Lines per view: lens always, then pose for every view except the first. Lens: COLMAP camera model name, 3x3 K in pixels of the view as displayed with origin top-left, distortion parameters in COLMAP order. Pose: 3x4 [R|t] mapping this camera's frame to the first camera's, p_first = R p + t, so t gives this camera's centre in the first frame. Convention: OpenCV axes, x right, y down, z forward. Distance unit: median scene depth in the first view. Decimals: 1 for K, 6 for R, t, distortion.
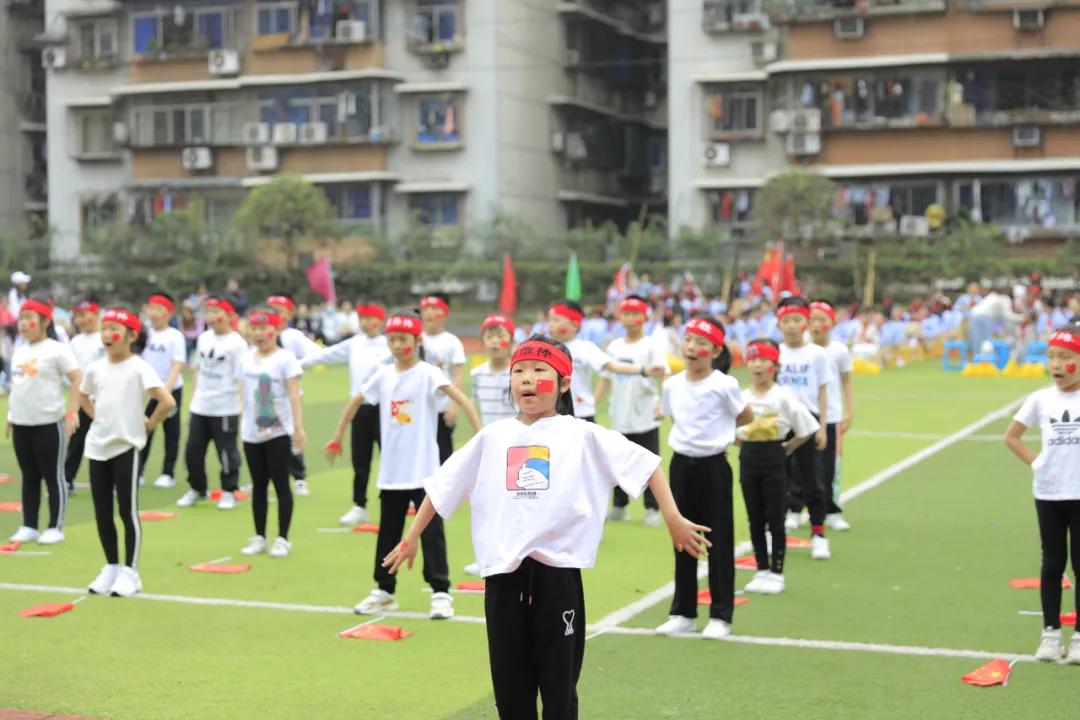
lens RADIAL K [[1793.0, 0, 536.7], [0, 1793.0, 369.6], [0, 0, 1]] dist [0.008095, 0.000000]
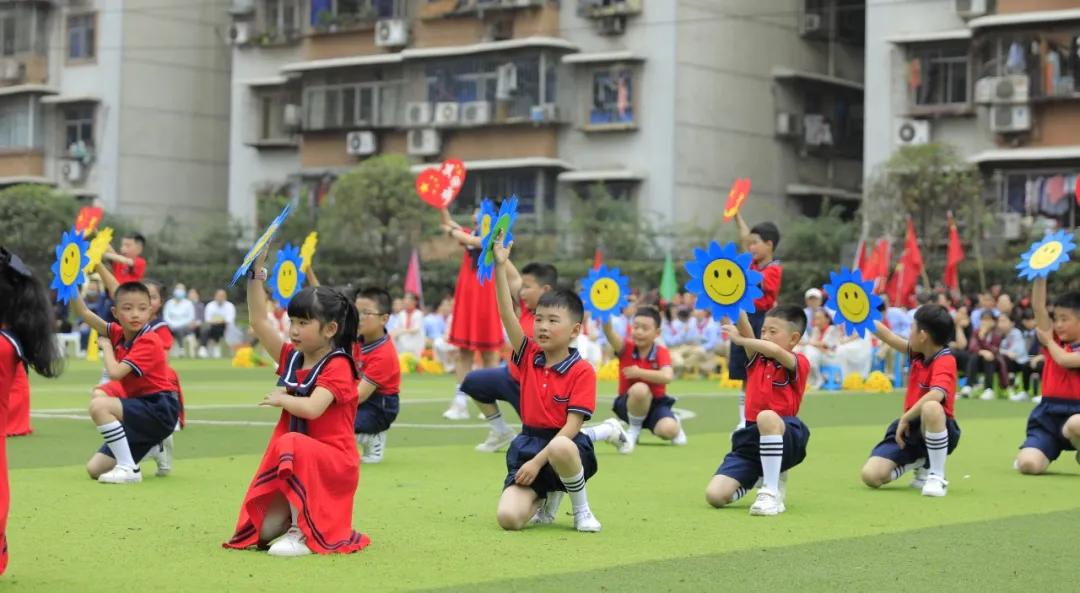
lens RADIAL K [[2073.8, 0, 540.6], [0, 2073.8, 257.2], [0, 0, 1]] dist [0.008027, 0.000000]
pose [[0.950420, 0.016596, -0.310526, 0.216203], [-0.041271, 0.996473, -0.073059, 0.007735], [0.308218, 0.082253, 0.947753, 0.079654]]
